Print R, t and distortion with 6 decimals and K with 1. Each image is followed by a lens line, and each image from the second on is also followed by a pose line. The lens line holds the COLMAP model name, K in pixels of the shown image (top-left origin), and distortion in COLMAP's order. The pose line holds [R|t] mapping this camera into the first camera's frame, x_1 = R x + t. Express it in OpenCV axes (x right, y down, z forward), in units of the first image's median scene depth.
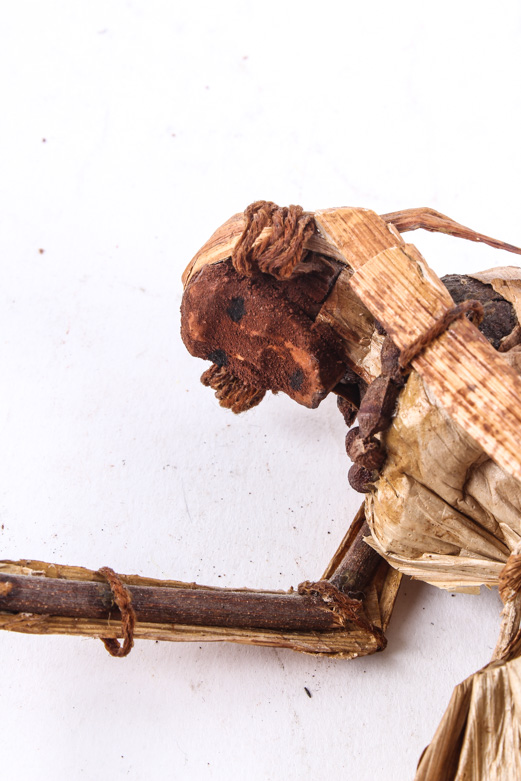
lens RADIAL K [[1708.4, 0, 245.6], [0, 1708.4, 387.8], [0, 0, 1]] dist [0.030931, 0.410198]
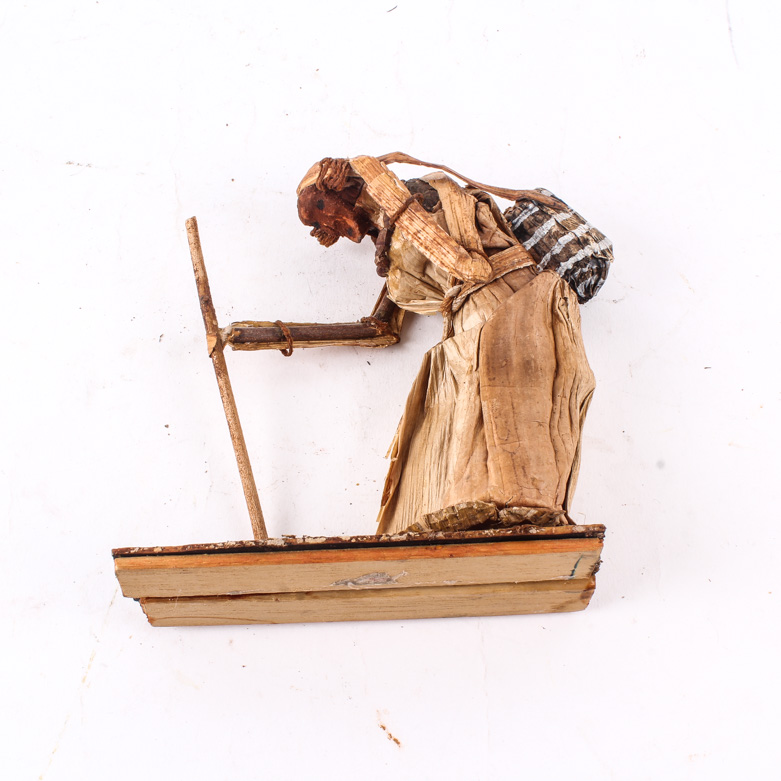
lens RADIAL K [[1263.2, 0, 390.5], [0, 1263.2, 390.5], [0, 0, 1]] dist [-0.045878, -0.045524]
pose [[0.994521, -0.104178, -0.008634, 0.079507], [0.104067, 0.978871, 0.176013, -0.093119], [-0.009886, -0.175948, 0.984350, -0.754941]]
